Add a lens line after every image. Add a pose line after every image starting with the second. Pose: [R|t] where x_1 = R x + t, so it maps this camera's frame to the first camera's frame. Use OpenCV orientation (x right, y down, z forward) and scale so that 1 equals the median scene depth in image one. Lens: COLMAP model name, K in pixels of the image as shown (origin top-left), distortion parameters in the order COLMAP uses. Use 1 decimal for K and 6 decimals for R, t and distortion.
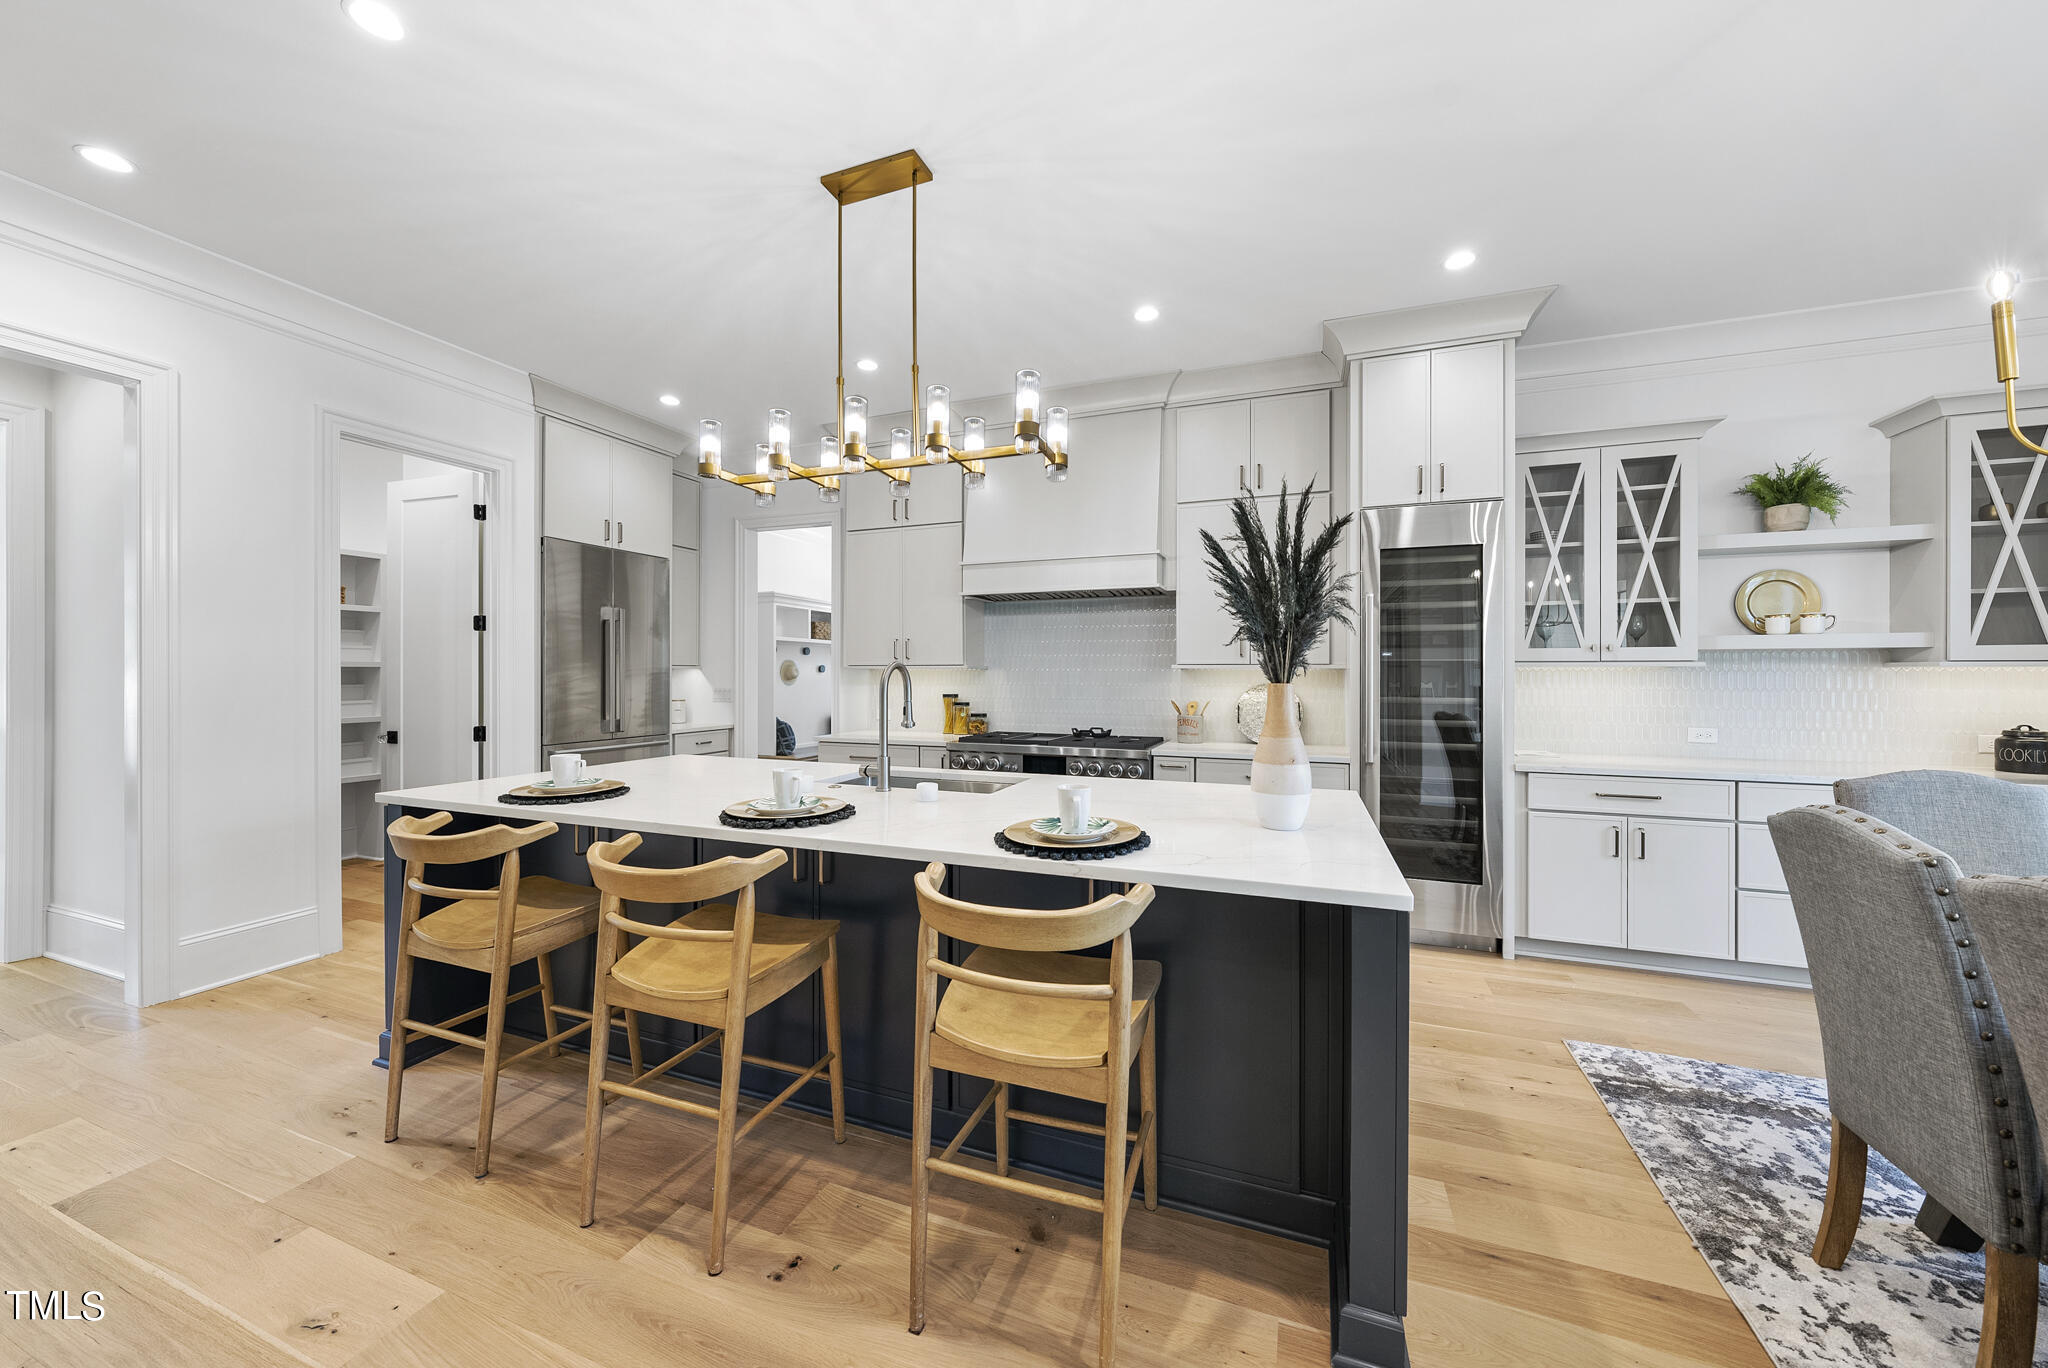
lens RADIAL K [[718.7, 0, 1031.7], [0, 718.7, 674.2], [0, 0, 1]] dist [-0.006722, 0.001571]
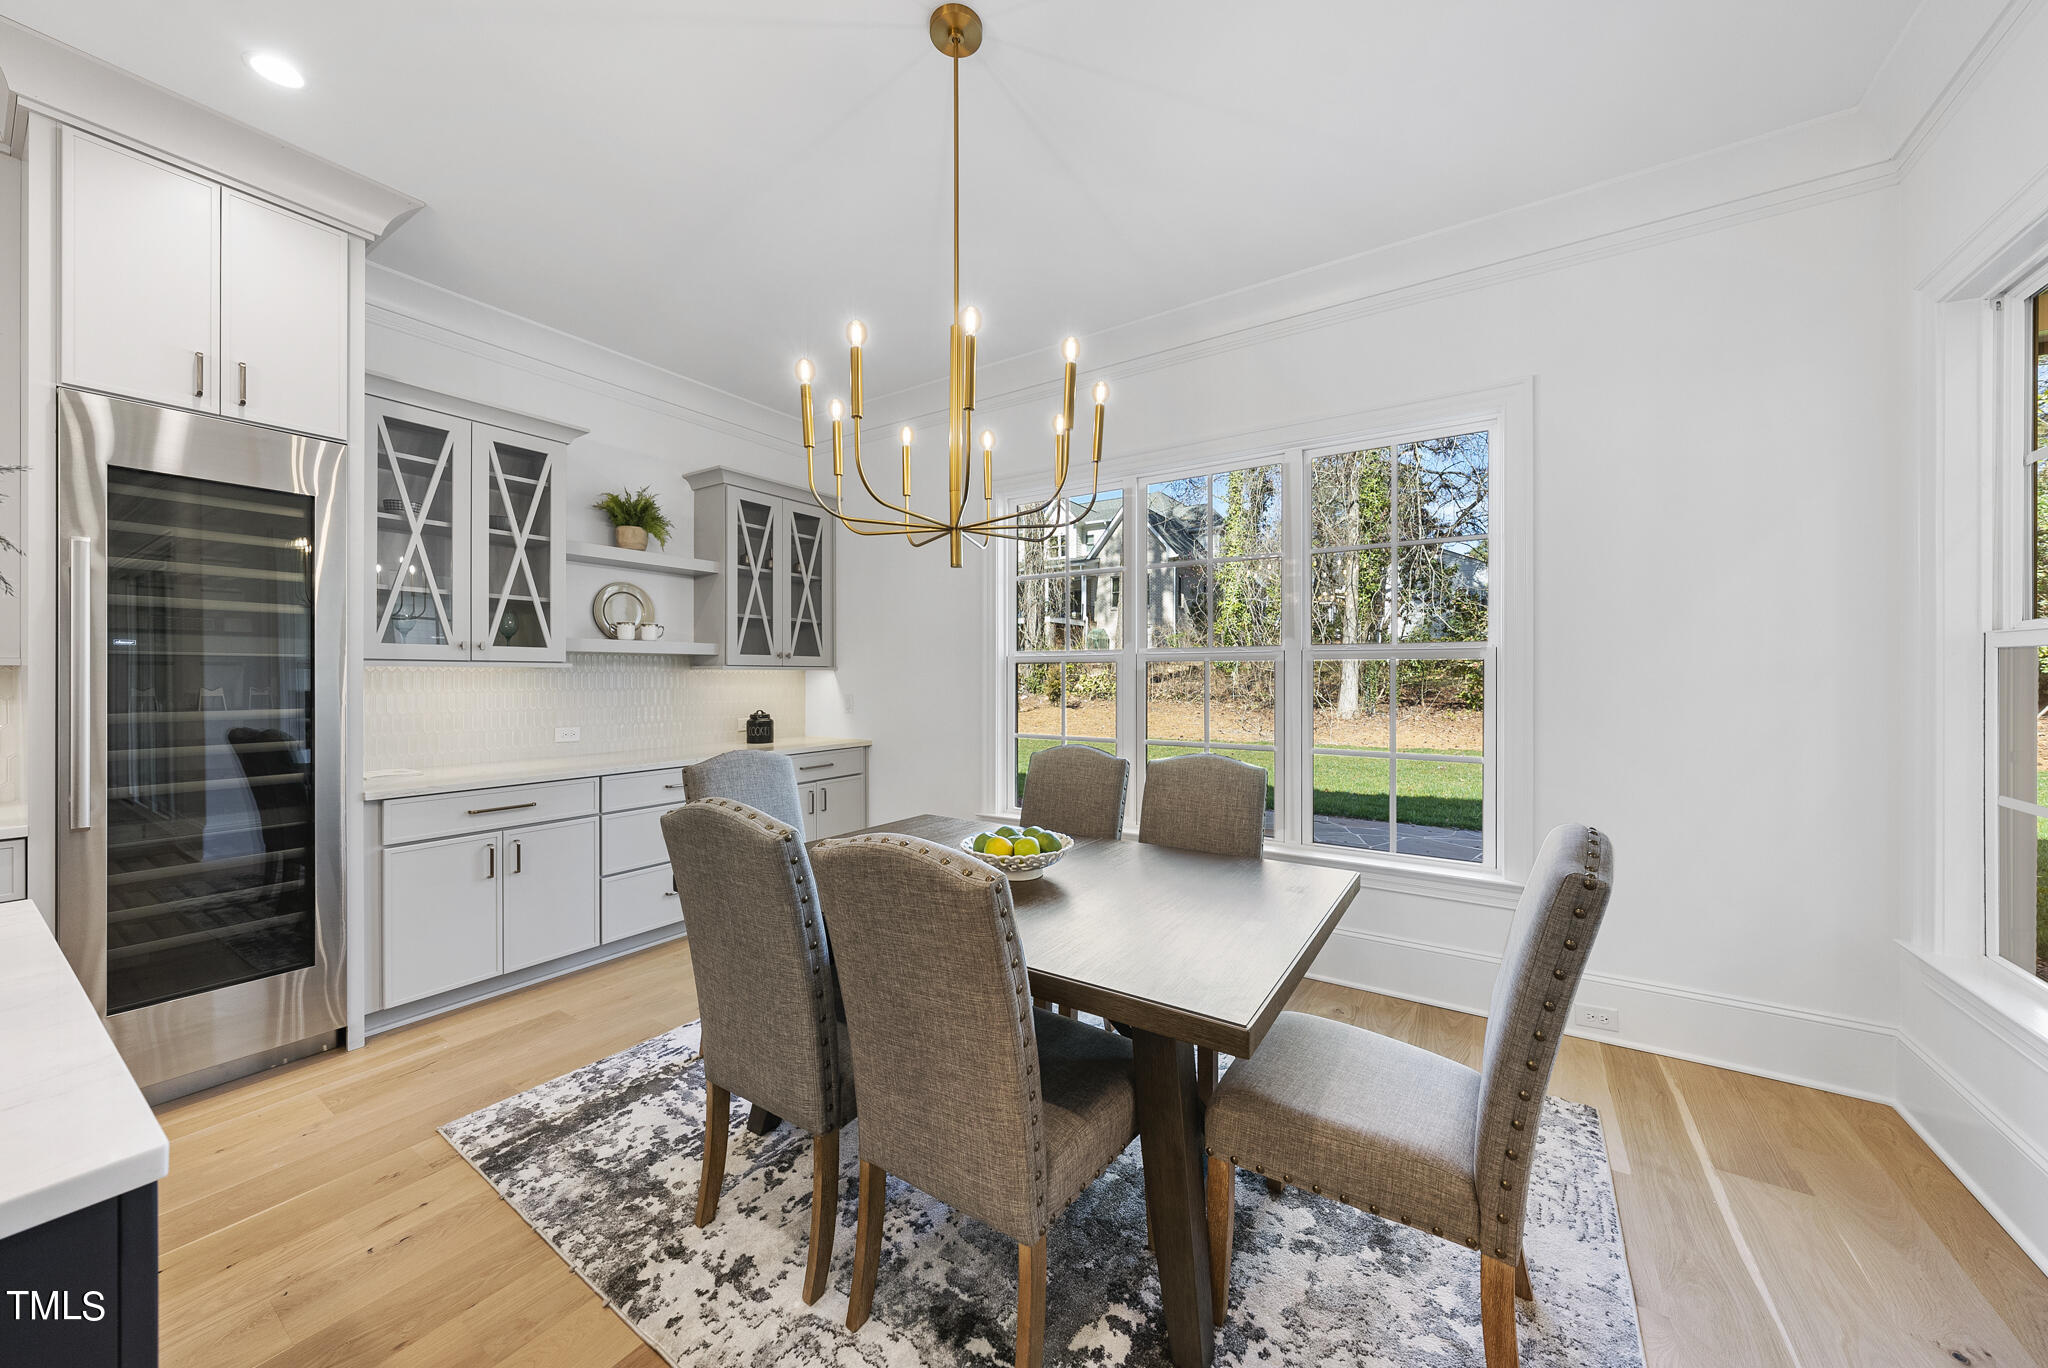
lens RADIAL K [[718.7, 0, 1031.7], [0, 718.7, 674.2], [0, 0, 1]] dist [-0.006722, 0.001571]
pose [[0.213572, 0.000878, 0.976927, 0.079129], [0.001300, 0.999998, -0.001183, 0.000340], [-0.976926, 0.001522, 0.213571, 0.139716]]
